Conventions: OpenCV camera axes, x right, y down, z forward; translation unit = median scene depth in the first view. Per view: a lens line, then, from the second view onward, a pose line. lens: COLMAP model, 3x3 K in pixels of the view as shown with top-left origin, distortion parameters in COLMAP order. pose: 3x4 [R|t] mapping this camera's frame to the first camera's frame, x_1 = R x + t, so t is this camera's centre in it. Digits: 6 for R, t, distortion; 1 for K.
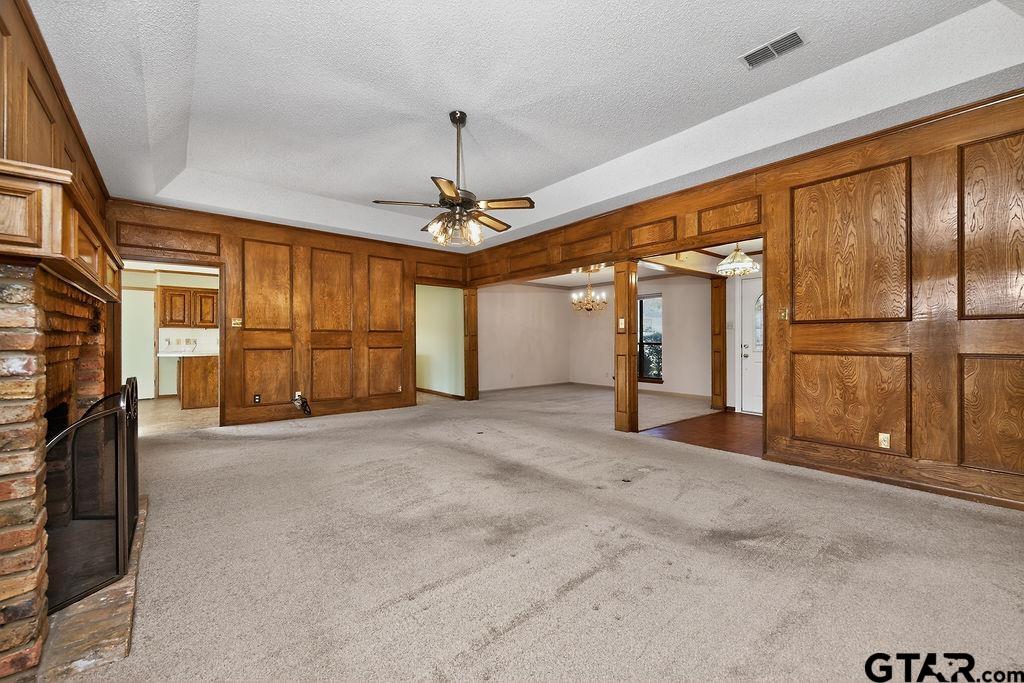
lens RADIAL K [[415.9, 0, 510.2], [0, 415.9, 338.4], [0, 0, 1]] dist [0.000317, -0.000029]
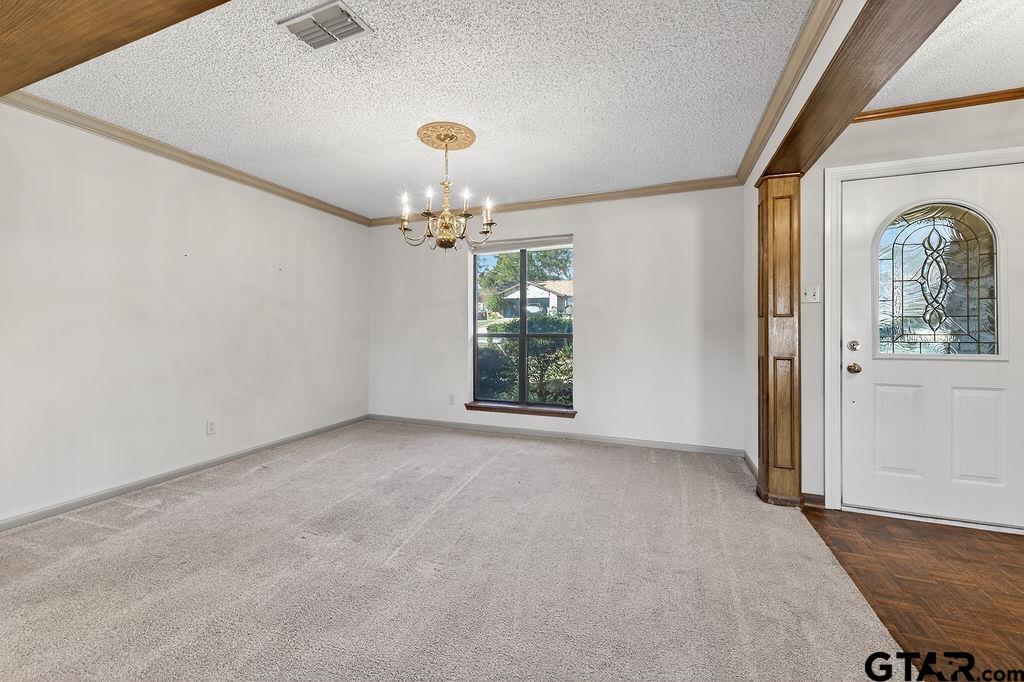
lens RADIAL K [[414.1, 0, 504.9], [0, 414.1, 327.4], [0, 0, 1]] dist [0.000055, -0.000013]
pose [[0.871499, 0.006677, 0.490352, 0.071268], [-0.007116, 0.999974, -0.000969, 0.003903], [-0.490346, -0.002645, 0.871524, 0.814616]]
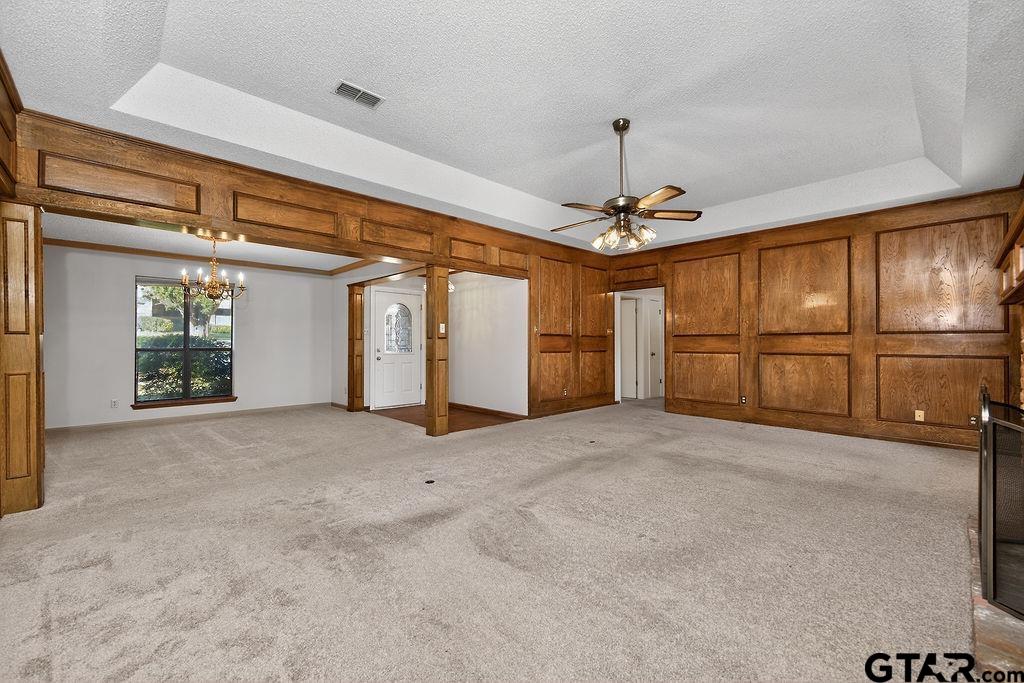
lens RADIAL K [[415.9, 0, 510.2], [0, 415.9, 338.4], [0, 0, 1]] dist [0.000317, -0.000029]
pose [[-0.071989, 0.018210, 0.997239, -0.596282], [-0.004638, 0.999816, -0.018592, 0.005362], [-0.997395, -0.005964, -0.071891, 0.722061]]
